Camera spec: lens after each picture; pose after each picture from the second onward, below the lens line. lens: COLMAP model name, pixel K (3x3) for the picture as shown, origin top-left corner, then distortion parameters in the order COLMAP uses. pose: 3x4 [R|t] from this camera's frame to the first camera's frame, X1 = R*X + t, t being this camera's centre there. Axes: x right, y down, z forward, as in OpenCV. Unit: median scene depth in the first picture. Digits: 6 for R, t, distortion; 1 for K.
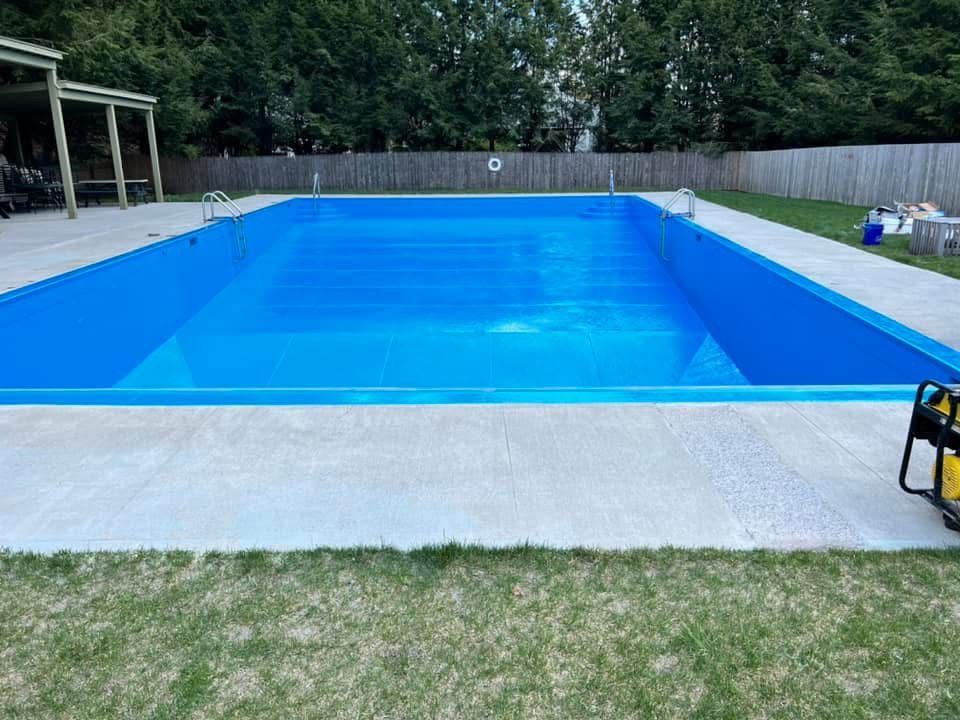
lens RADIAL K [[724.3, 0, 482.2], [0, 724.3, 338.6], [0, 0, 1]] dist [0.047420, -0.034872]
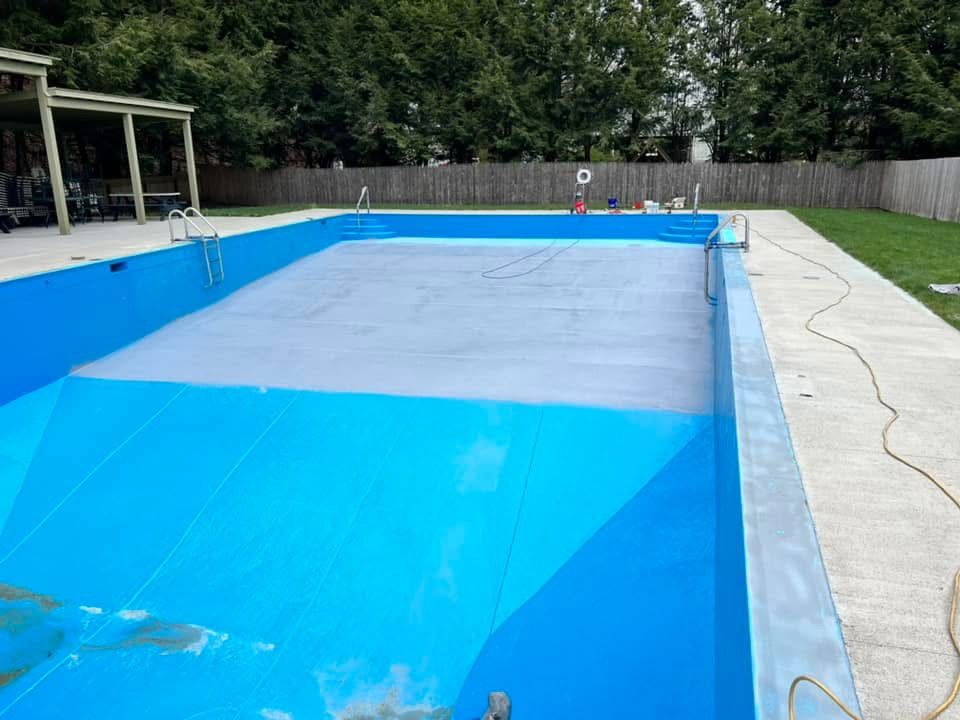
lens RADIAL K [[720.0, 0, 480.0], [0, 720.0, 360.0], [0, 0, 1]] dist [0.055368, -0.057392]
pose [[0.978232, 0.052880, -0.200662, 0.086728], [-0.049841, 0.998554, 0.020167, -0.025646], [0.201438, -0.009726, 0.979453, 0.099326]]
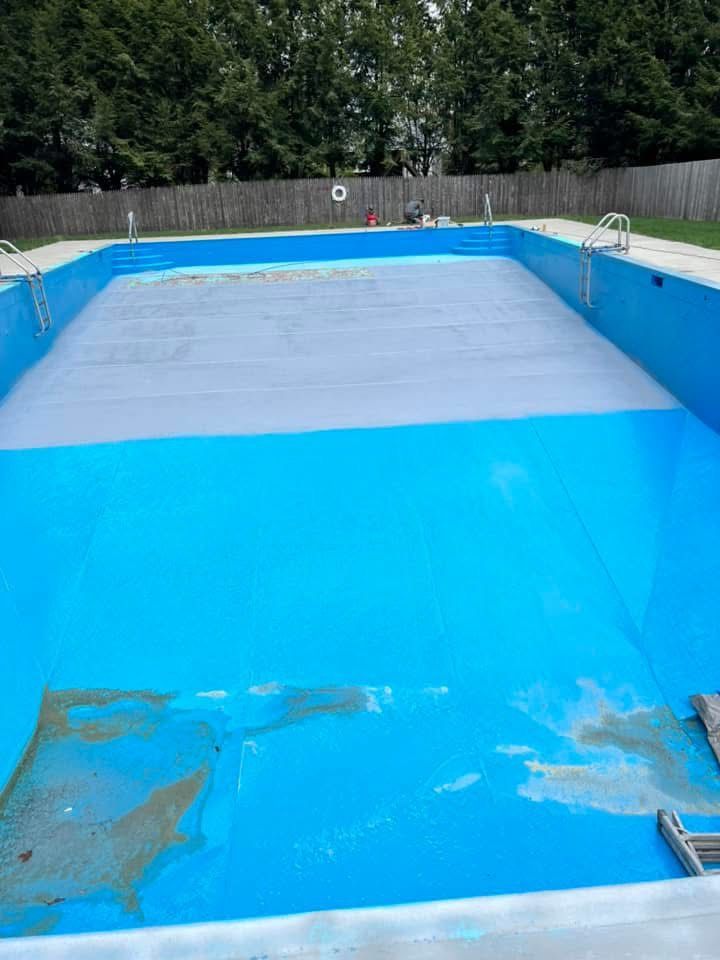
lens RADIAL K [[730.4, 0, 360.0], [0, 730.4, 480.0], [0, 0, 1]] dist [0.013518, -0.007005]
pose [[0.996713, -0.058887, 0.055645, -0.027304], [0.050866, 0.989411, 0.135935, -0.021673], [-0.063060, -0.132657, 0.989154, 0.102006]]
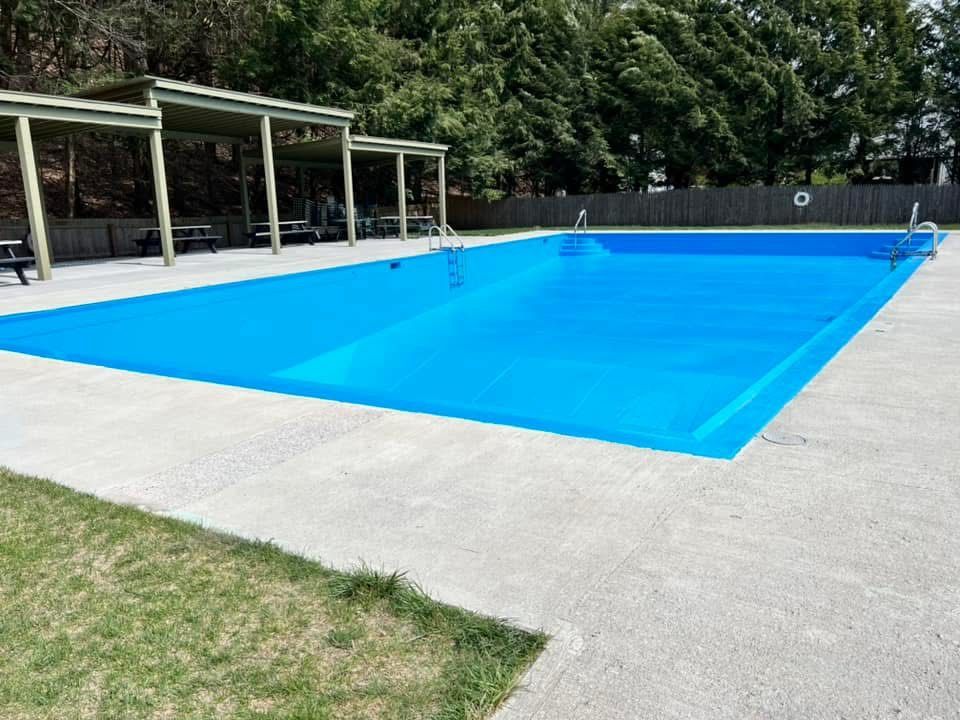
lens RADIAL K [[720.0, 0, 480.0], [0, 720.0, 360.0], [0, 0, 1]] dist [0.055368, -0.057392]
pose [[0.874573, 0.094665, -0.475564, 0.121739], [-0.106191, 0.994342, 0.002644, 0.000354], [0.473124, 0.048188, 0.879677, 0.021373]]
